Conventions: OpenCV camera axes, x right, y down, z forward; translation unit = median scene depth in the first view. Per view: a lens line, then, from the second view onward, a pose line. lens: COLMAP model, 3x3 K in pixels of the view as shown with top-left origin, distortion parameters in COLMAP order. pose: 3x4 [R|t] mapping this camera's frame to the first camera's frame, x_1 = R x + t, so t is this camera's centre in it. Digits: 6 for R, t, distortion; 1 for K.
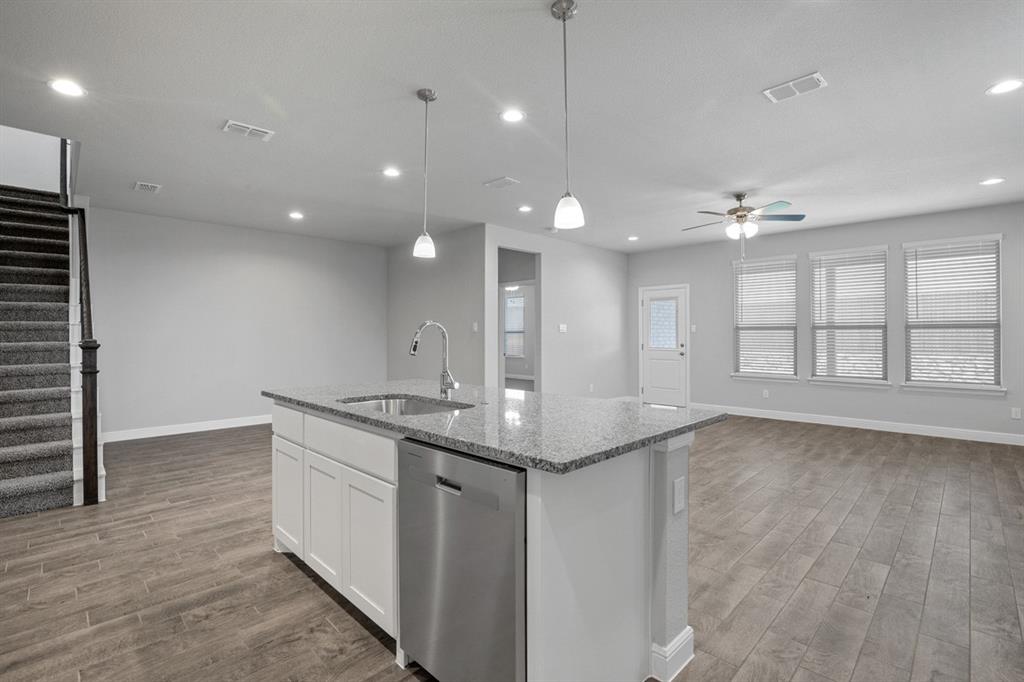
lens RADIAL K [[463.0, 0, 511.3], [0, 463.0, 338.6], [0, 0, 1]] dist [-0.019807, 0.001399]
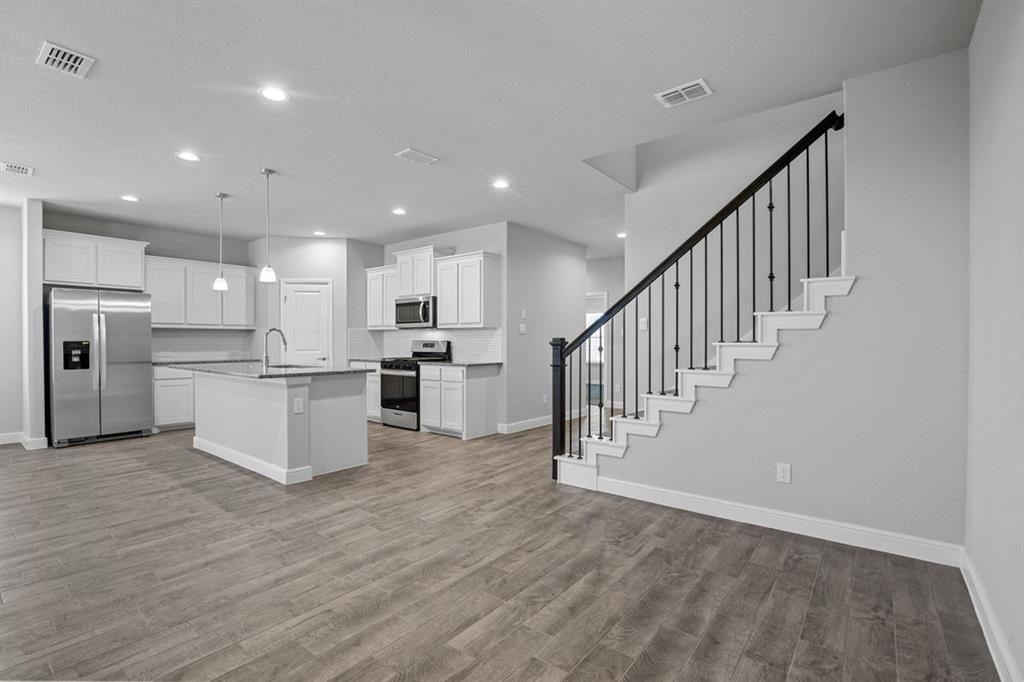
lens RADIAL K [[463.0, 0, 517.8], [0, 463.0, 344.6], [0, 0, 1]] dist [-0.019807, 0.001399]
pose [[-0.991501, 0.005807, -0.129973, -0.702009], [0.004448, 0.999932, 0.010742, 0.006995], [0.130026, 0.010072, -0.991459, 2.268271]]
